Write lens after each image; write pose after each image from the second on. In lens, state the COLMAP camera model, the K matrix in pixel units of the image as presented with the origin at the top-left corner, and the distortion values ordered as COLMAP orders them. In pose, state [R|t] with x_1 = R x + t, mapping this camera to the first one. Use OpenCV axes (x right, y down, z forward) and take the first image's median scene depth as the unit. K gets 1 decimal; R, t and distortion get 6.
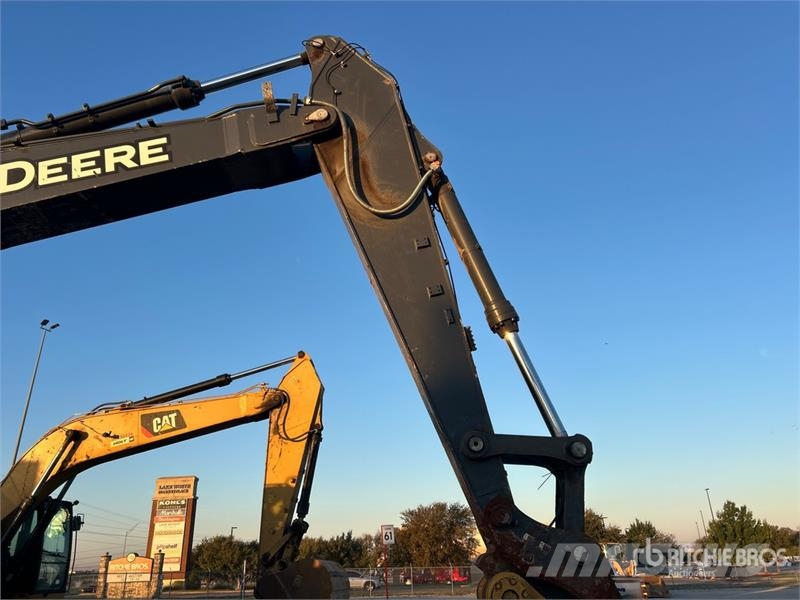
lens RADIAL K [[600.3, 0, 402.1], [0, 600.3, 300.3], [0, 0, 1]] dist [0.058109, -0.061395]
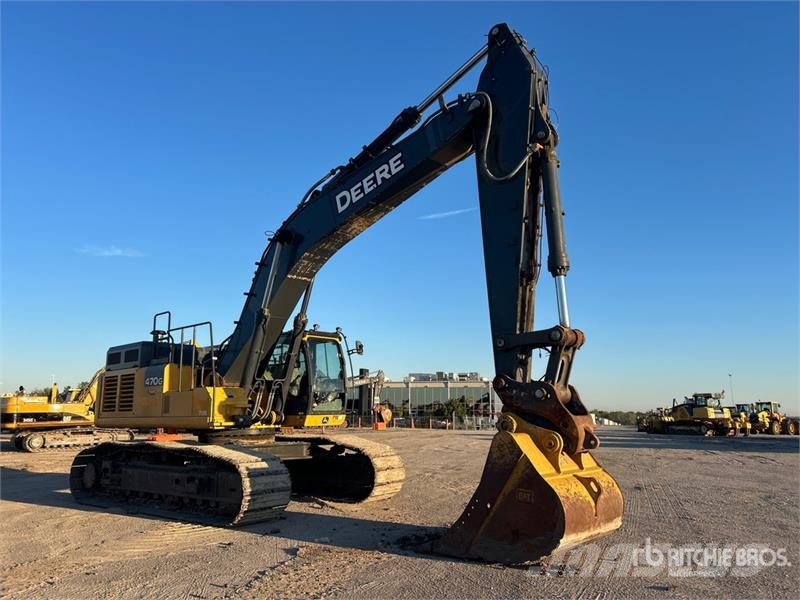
lens RADIAL K [[601.7, 0, 403.4], [0, 601.7, 295.2], [0, 0, 1]] dist [0.054097, -0.059775]
pose [[0.746190, -0.151364, -0.648297, 0.309370], [0.277015, 0.956097, 0.095615, -0.028963], [0.605362, -0.250935, 0.755360, -0.157884]]
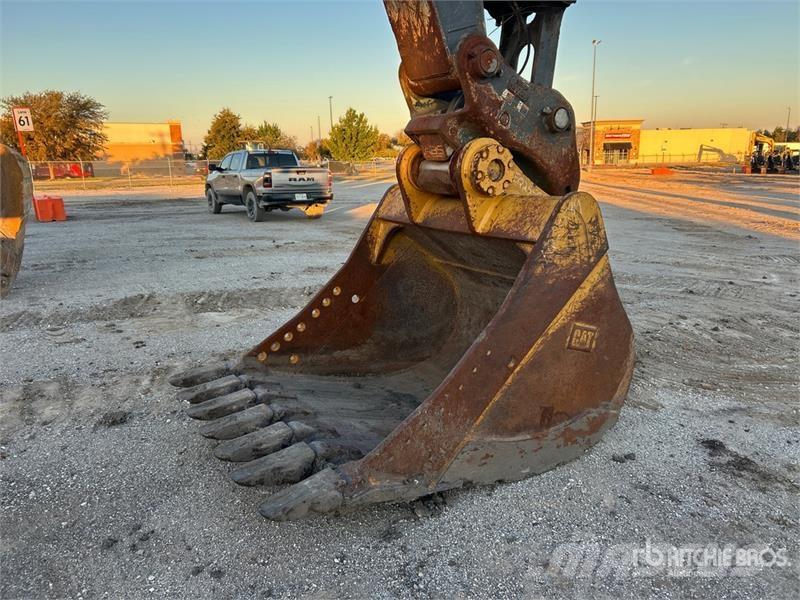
lens RADIAL K [[605.1, 0, 409.6], [0, 605.1, 298.9], [0, 0, 1]] dist [0.047584, -0.052025]
pose [[0.830954, -0.115035, 0.544319, -0.122893], [-0.227939, 0.822107, 0.521713, 0.089884], [-0.507503, -0.557591, 0.656912, 0.165372]]
